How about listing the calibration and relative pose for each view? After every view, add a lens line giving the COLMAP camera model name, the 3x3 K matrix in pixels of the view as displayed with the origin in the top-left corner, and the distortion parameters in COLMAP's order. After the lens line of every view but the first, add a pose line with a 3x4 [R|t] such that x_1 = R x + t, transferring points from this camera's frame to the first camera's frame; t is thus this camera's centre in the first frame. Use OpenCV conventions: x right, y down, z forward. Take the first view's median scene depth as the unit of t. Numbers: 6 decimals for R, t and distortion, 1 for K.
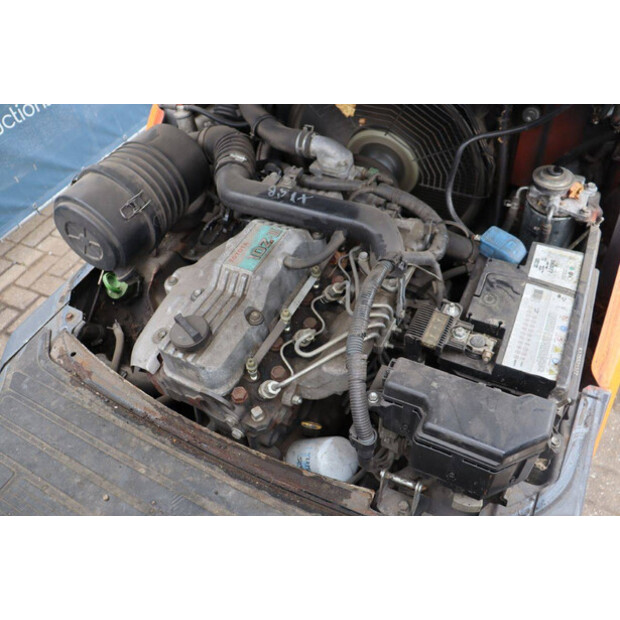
lens RADIAL K [[451.4, 0, 310.0], [0, 451.4, 310.0], [0, 0, 1]] dist [-0.110752, 0.004233]
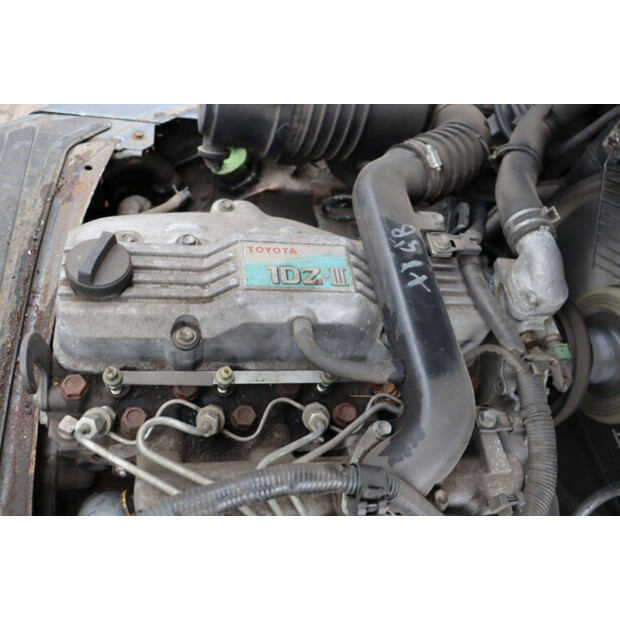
lens RADIAL K [[553.6, 0, 310.0], [0, 553.6, 310.0], [0, 0, 1]] dist [-0.093365, -0.001900]
pose [[0.546131, 0.789808, -0.279185, 0.129085], [-0.789030, 0.596937, 0.145253, -0.210320], [0.281378, 0.140958, 0.949188, 0.294117]]
